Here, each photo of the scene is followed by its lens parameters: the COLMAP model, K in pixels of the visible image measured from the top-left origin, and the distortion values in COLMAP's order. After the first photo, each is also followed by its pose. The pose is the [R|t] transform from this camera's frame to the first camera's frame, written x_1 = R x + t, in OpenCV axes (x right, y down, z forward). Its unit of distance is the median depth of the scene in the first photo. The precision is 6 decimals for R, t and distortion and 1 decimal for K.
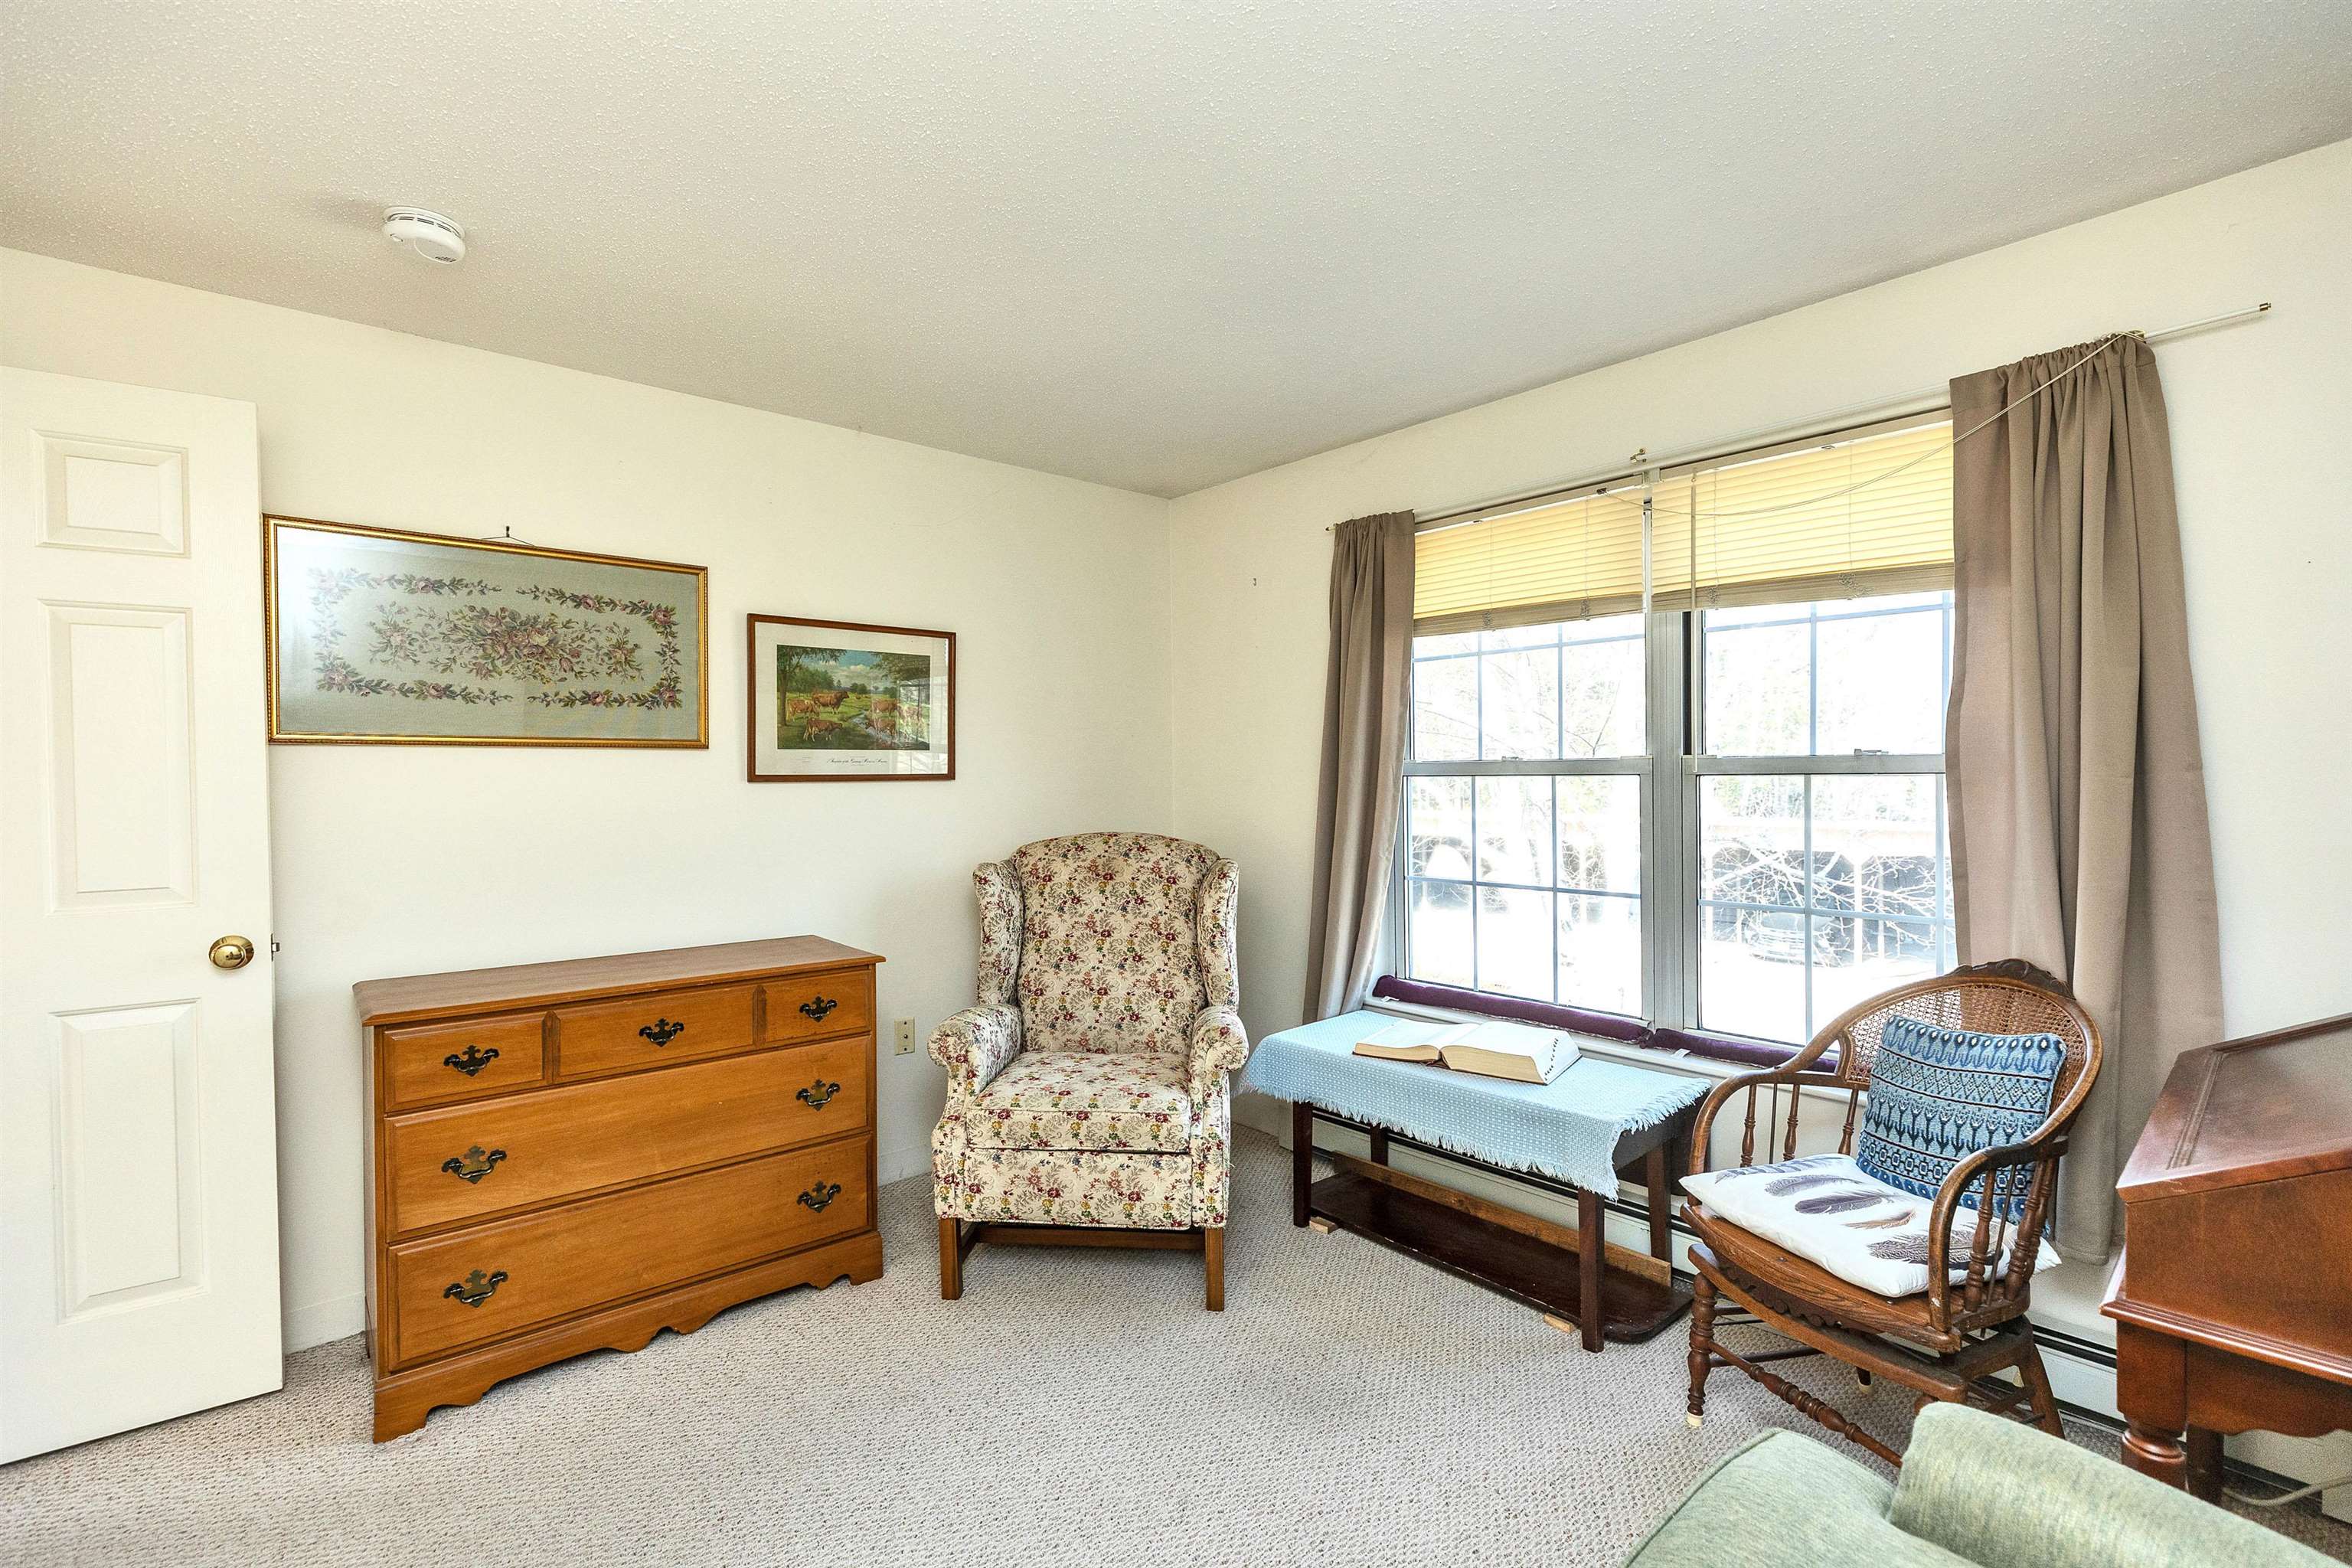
lens RADIAL K [[1068.5, 0, 1176.0], [0, 1068.5, 784.0], [0, 0, 1]] dist [0.002043, 0.000185]
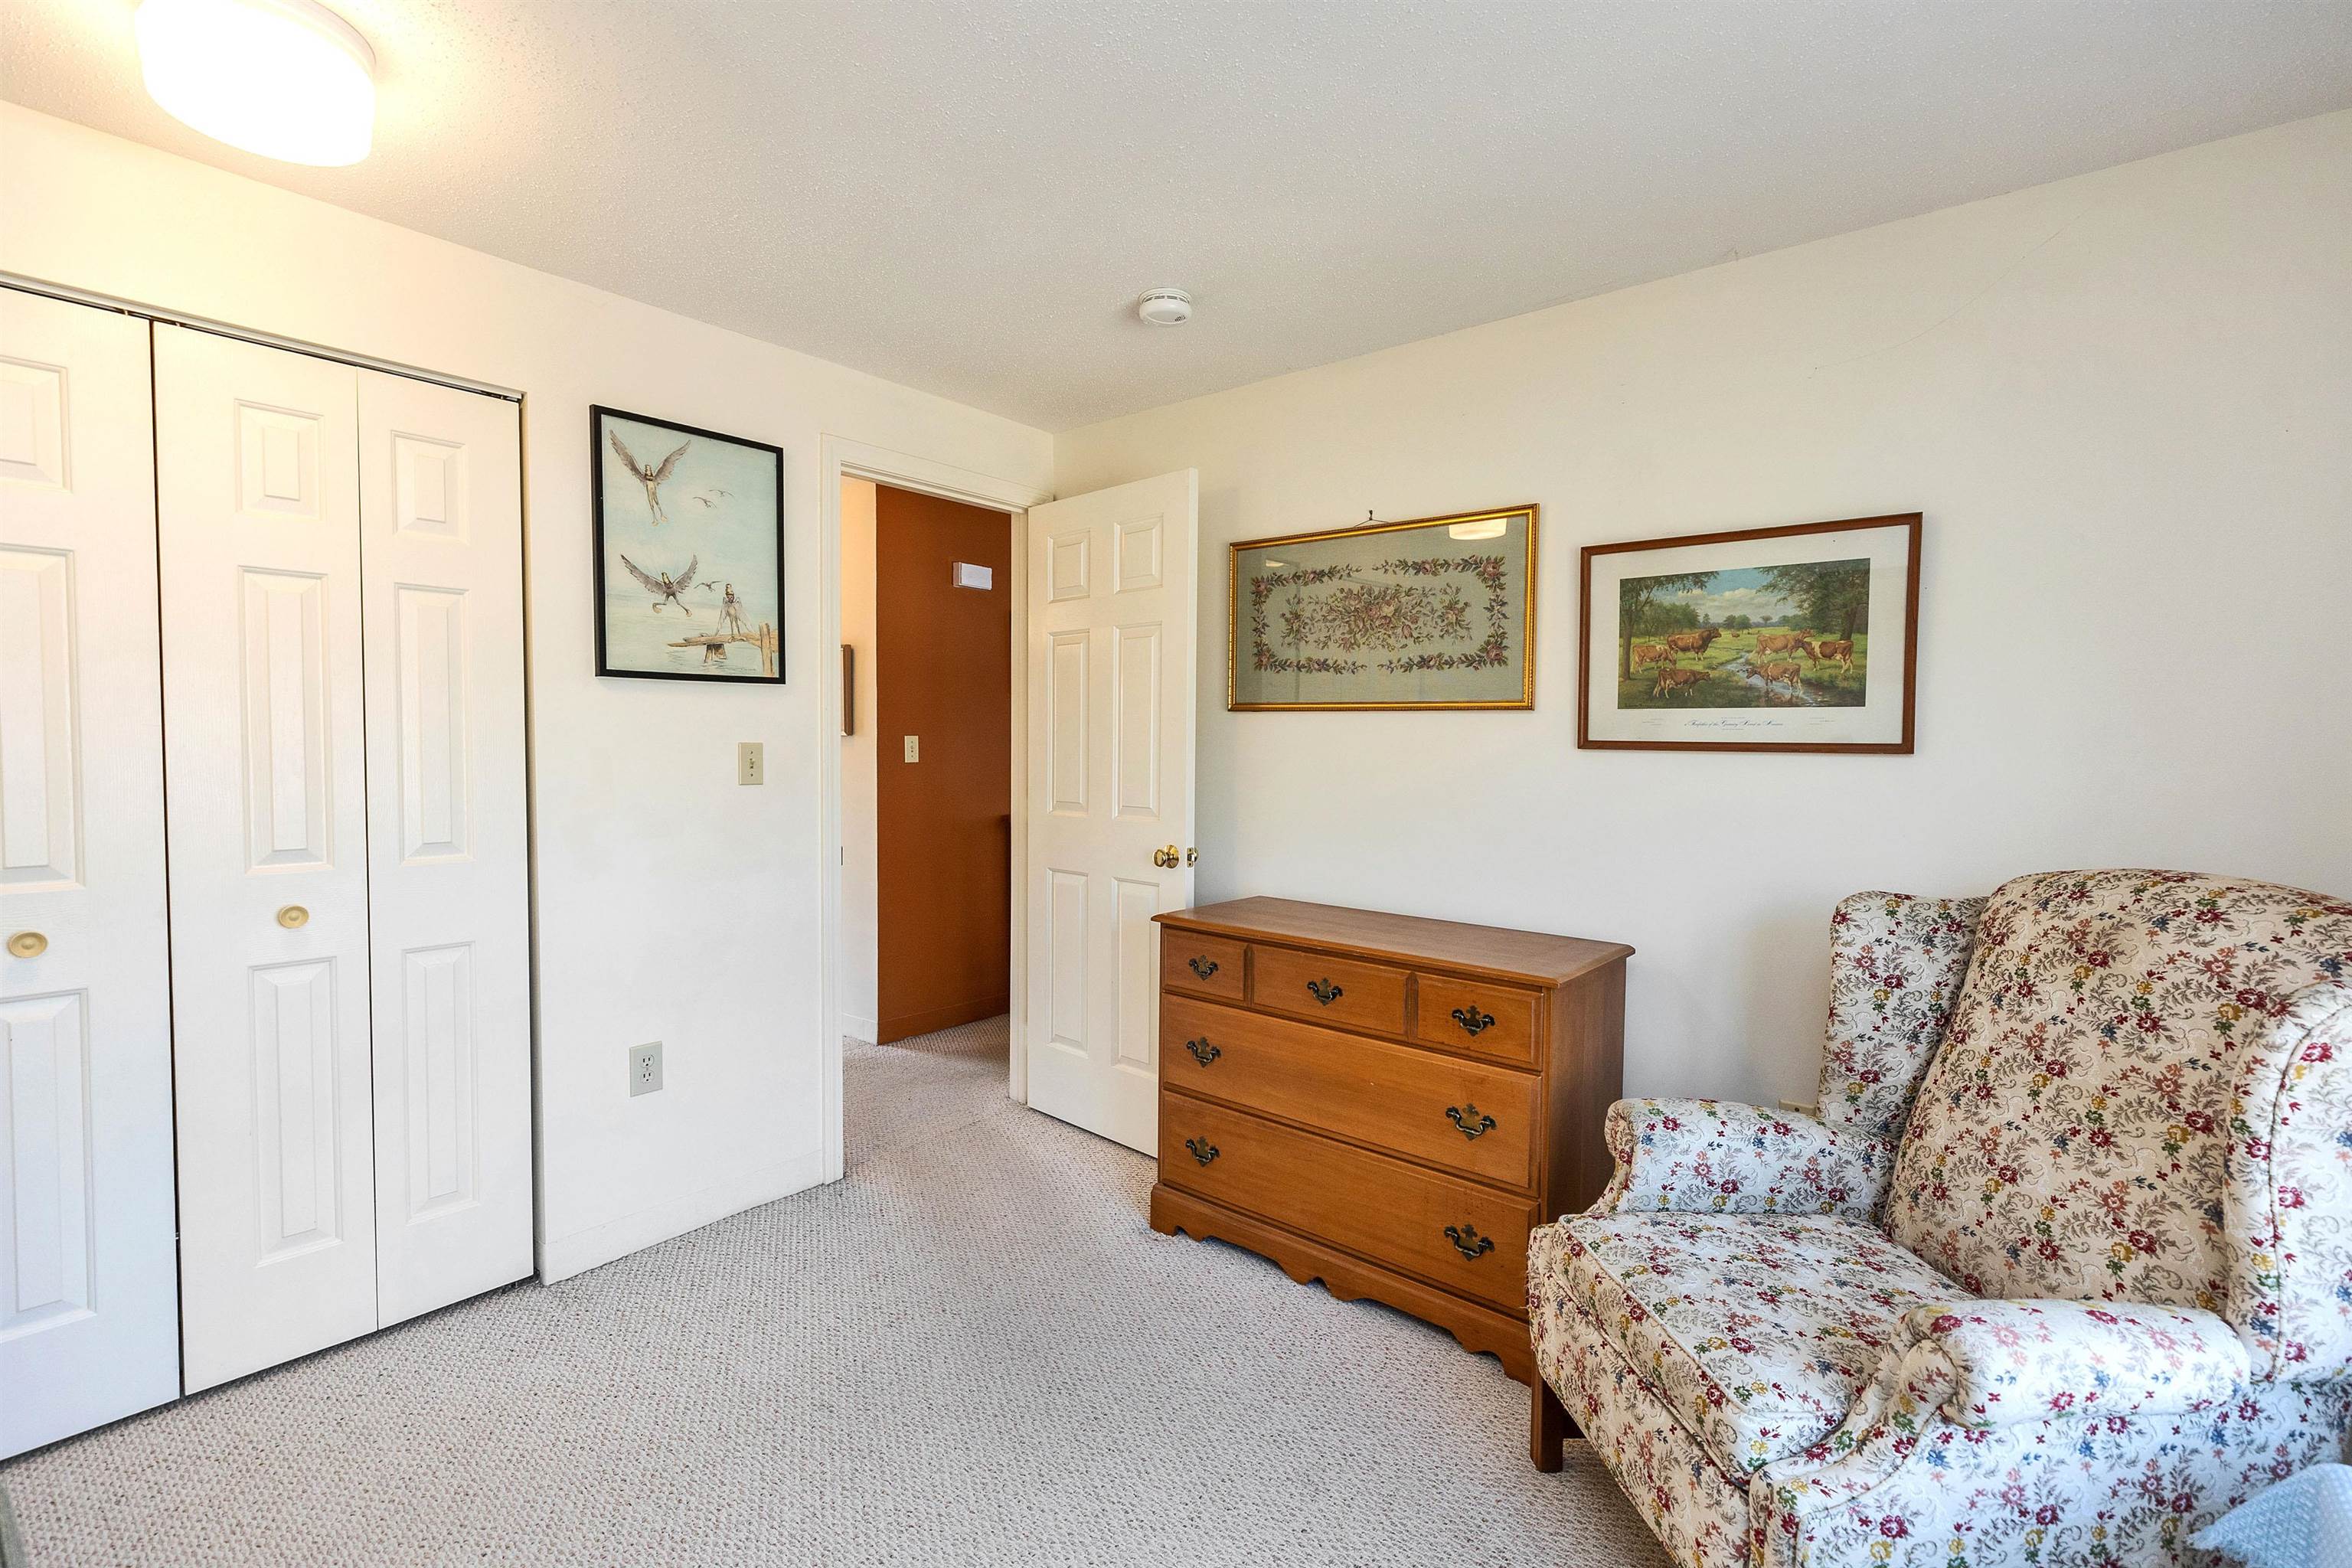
lens RADIAL K [[1068.5, 0, 1176.0], [0, 1068.5, 784.0], [0, 0, 1]] dist [0.002043, 0.000185]
pose [[0.154003, 0.052247, -0.986688, 0.408782], [-0.021492, 0.998542, 0.049521, -0.009534], [0.987837, 0.013579, 0.154901, 0.589475]]
